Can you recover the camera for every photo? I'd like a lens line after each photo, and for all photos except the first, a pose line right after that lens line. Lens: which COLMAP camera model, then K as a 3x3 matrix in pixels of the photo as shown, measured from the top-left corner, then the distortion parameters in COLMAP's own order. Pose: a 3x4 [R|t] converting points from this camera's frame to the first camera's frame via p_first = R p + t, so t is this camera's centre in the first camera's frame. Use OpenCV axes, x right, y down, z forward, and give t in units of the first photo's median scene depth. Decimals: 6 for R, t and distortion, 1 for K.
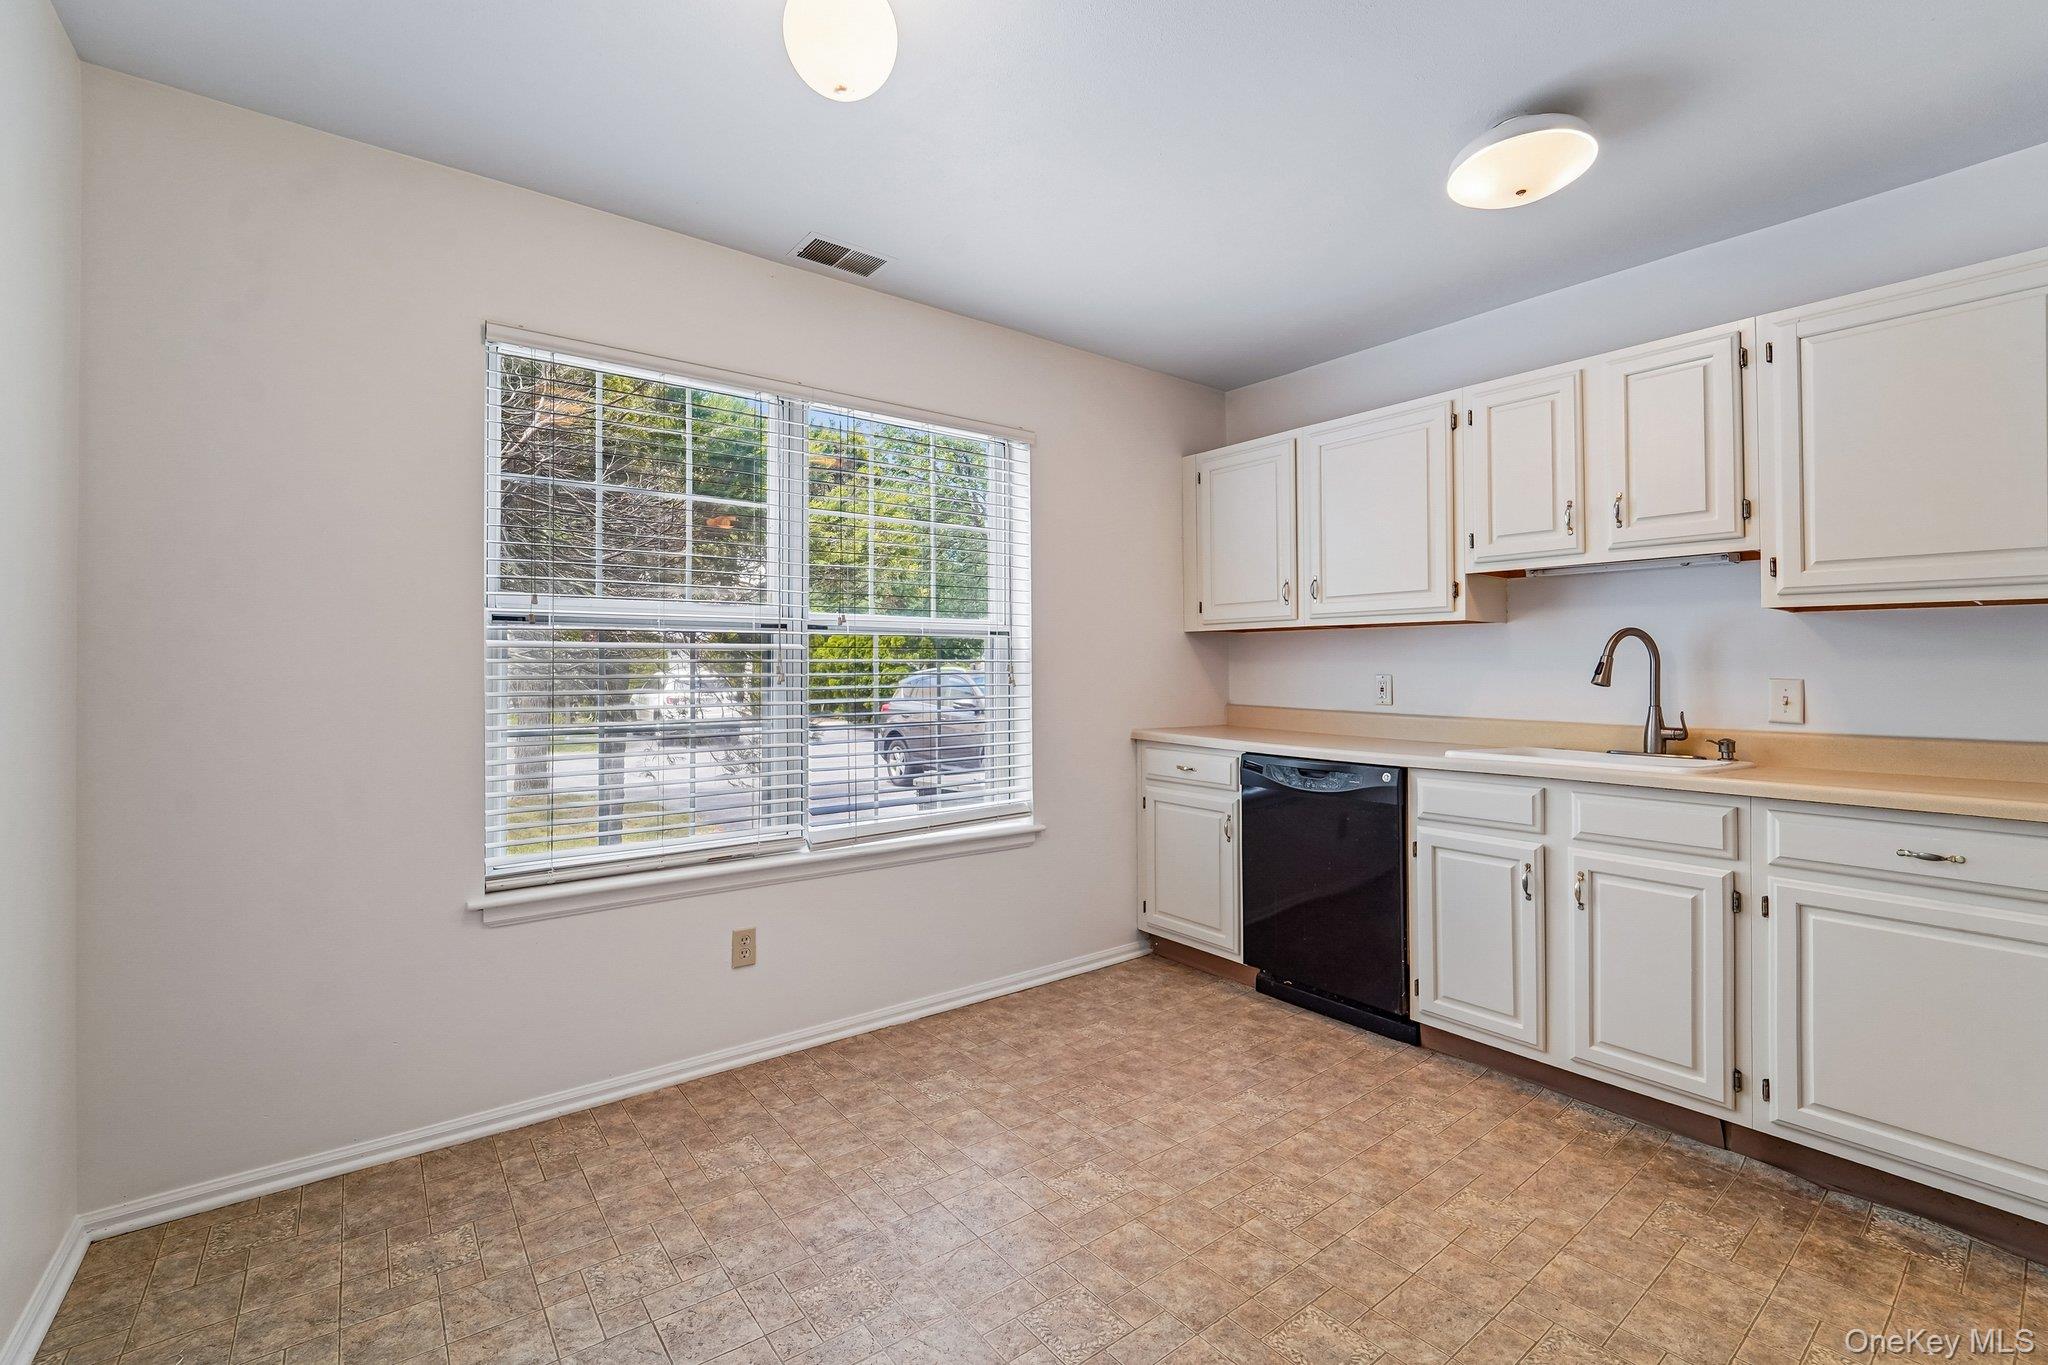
lens RADIAL K [[883.9, 0, 1028.8], [0, 883.9, 643.7], [0, 0, 1]] dist [-0.013590, -0.000711]
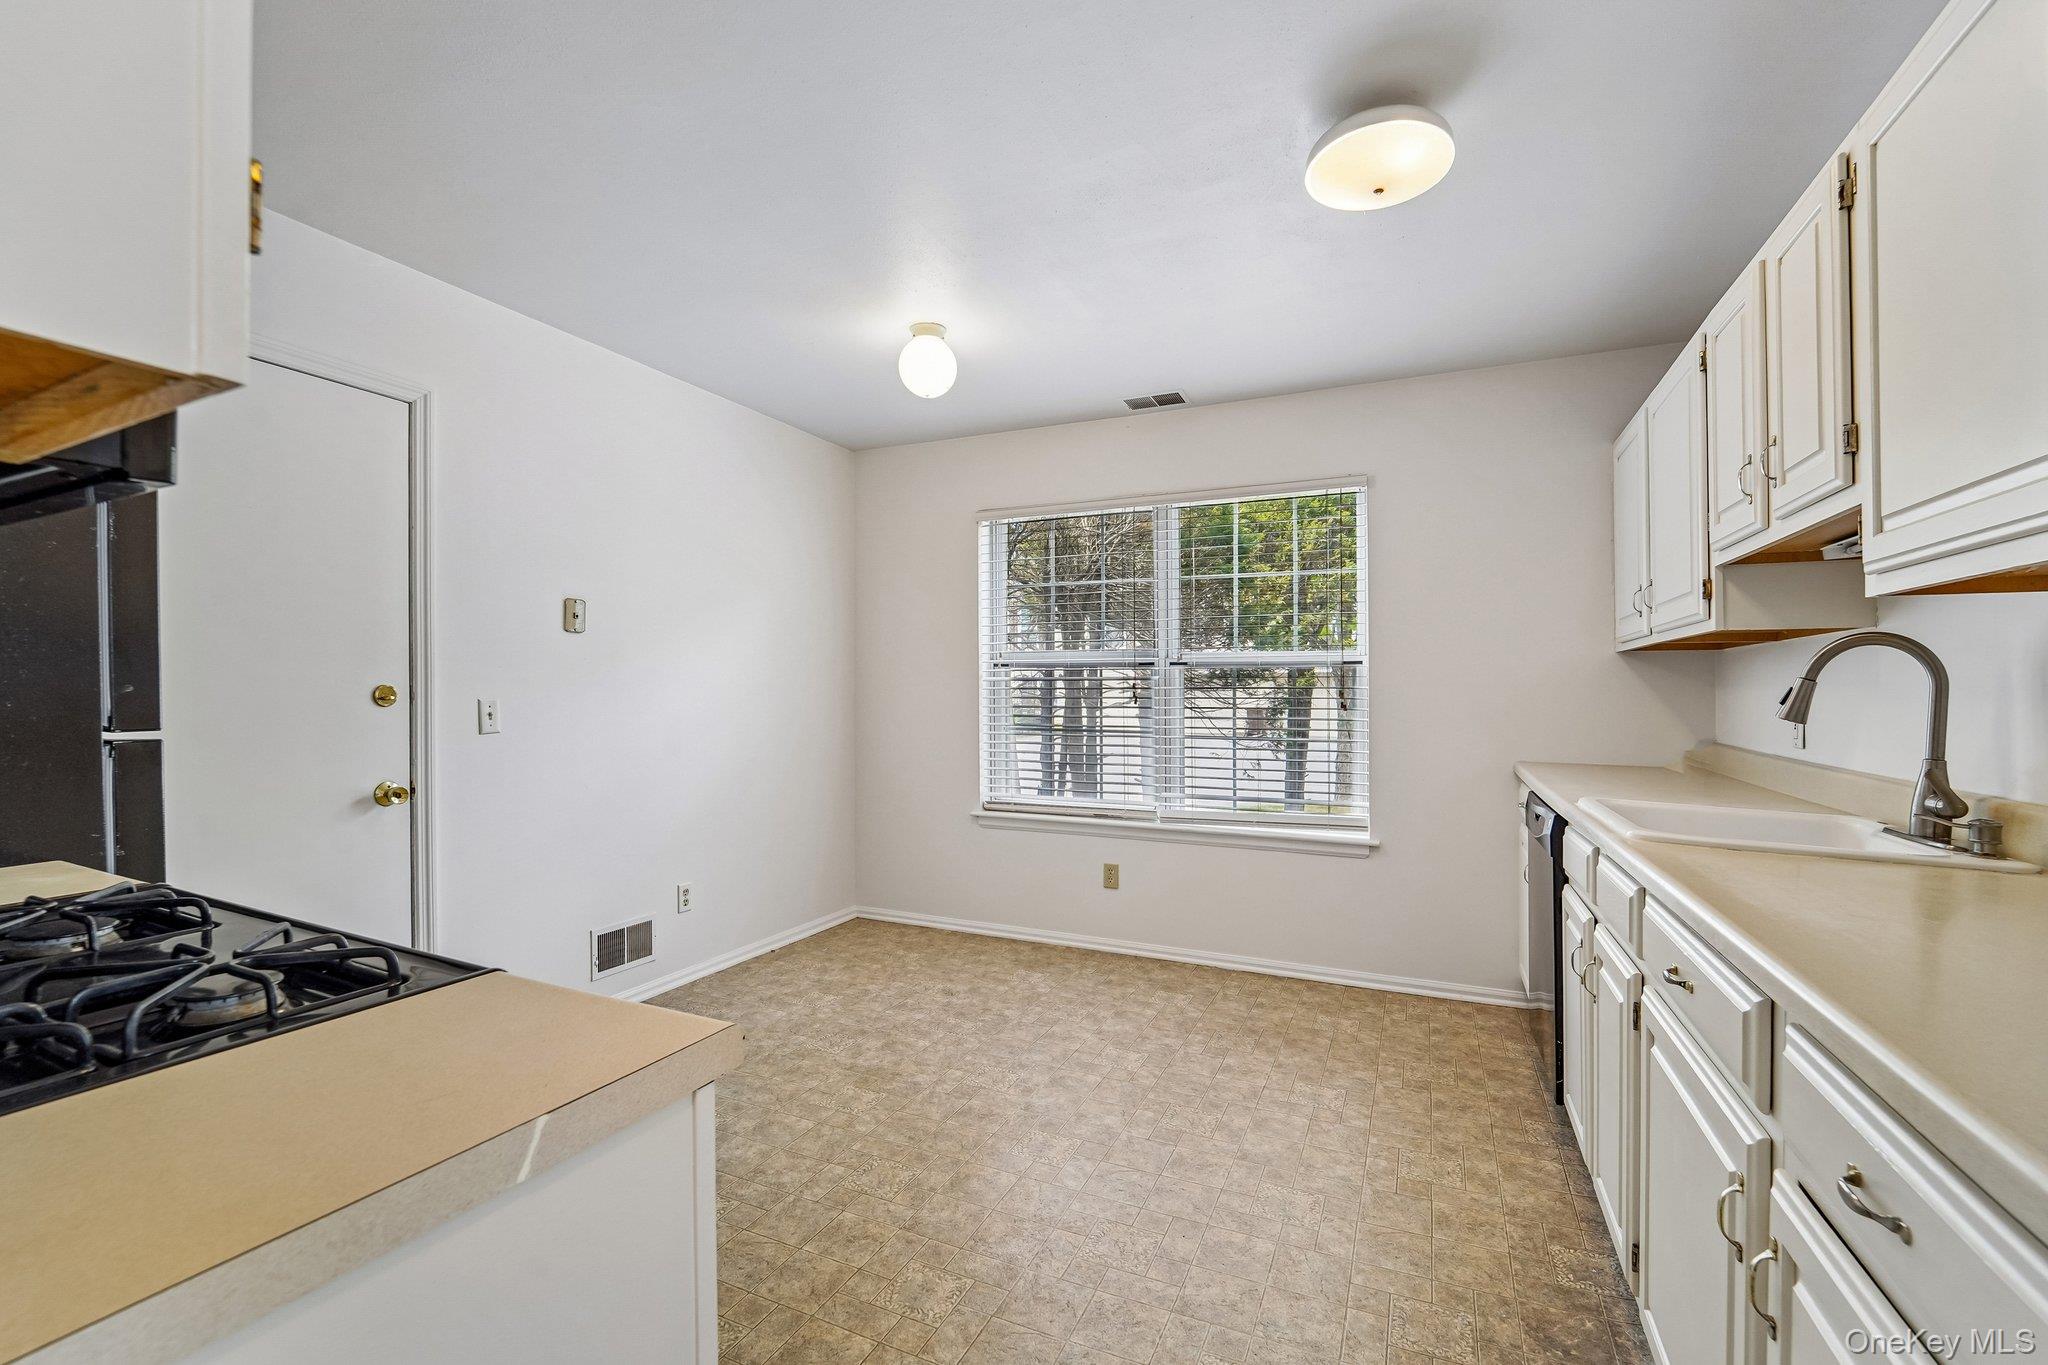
lens RADIAL K [[878.5, 0, 1023.2], [0, 878.5, 684.1], [0, 0, 1]] dist [-0.019572, -0.000971]
pose [[0.464214, -0.004795, -0.885710, 1.019863], [0.015469, 0.999877, 0.002695, 0.008446], [0.885588, -0.014952, 0.464231, 0.179828]]
